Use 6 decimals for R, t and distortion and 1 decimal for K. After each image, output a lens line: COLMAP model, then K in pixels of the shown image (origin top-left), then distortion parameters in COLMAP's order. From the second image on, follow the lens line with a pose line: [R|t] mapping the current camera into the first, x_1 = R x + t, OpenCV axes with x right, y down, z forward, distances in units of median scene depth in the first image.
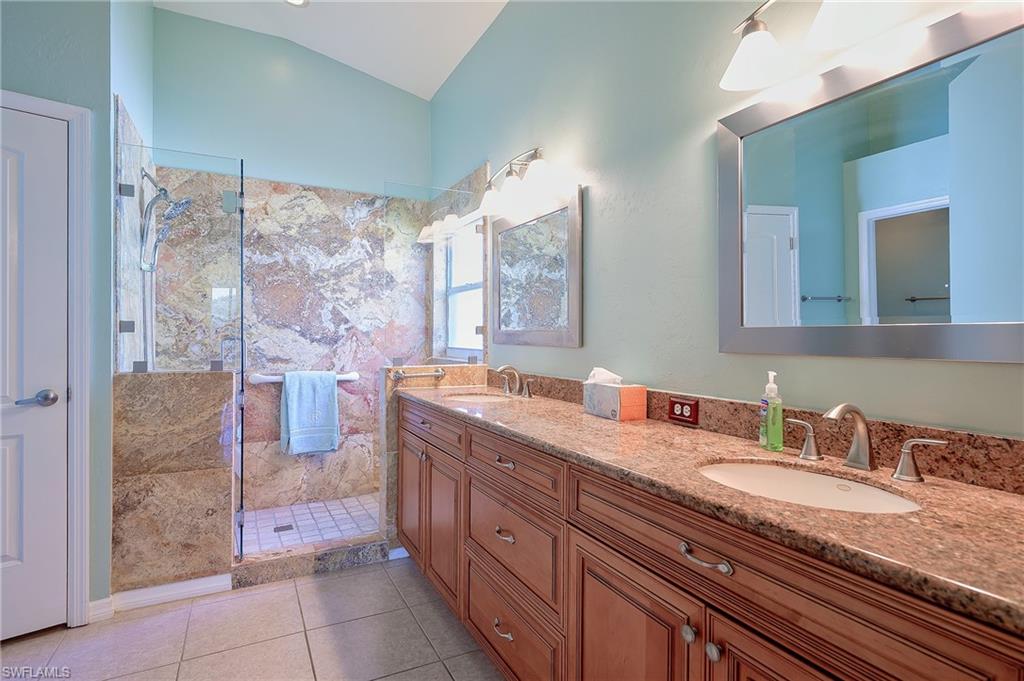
lens RADIAL K [[515.5, 0, 512.0], [0, 515.5, 340.5], [0, 0, 1]] dist [-0.000112, -0.000015]
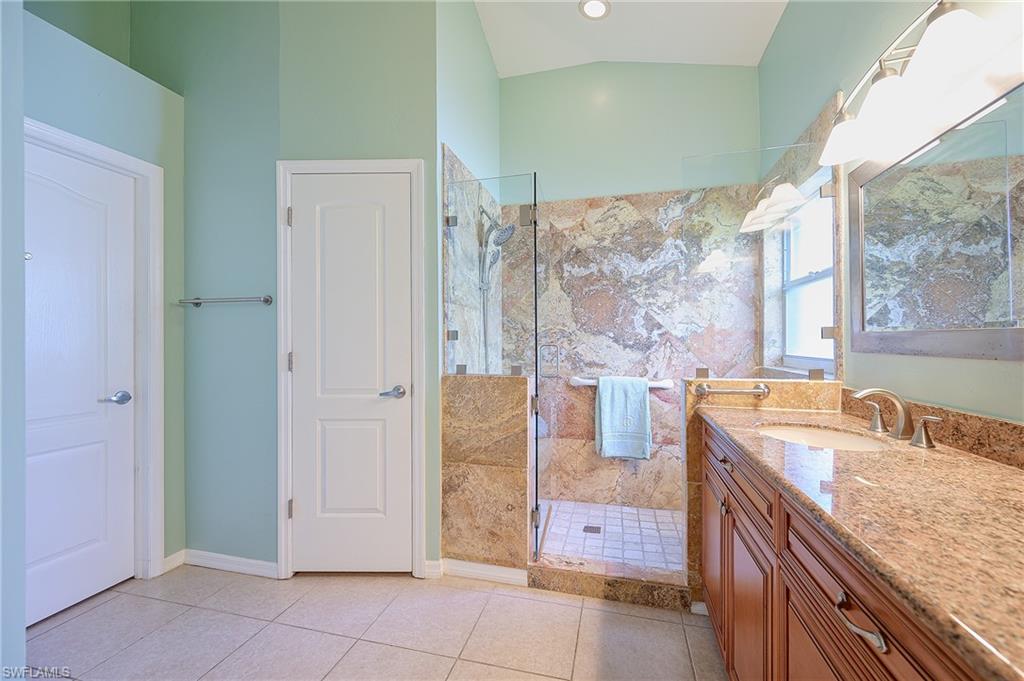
lens RADIAL K [[419.0, 0, 512.0], [0, 419.0, 340.5], [0, 0, 1]] dist [0.001369, 0.000269]
pose [[0.738102, -0.008082, -0.674640, 0.005355], [0.000518, 0.999935, -0.011412, -0.002584], [0.674688, 0.008074, 0.738058, 0.251080]]
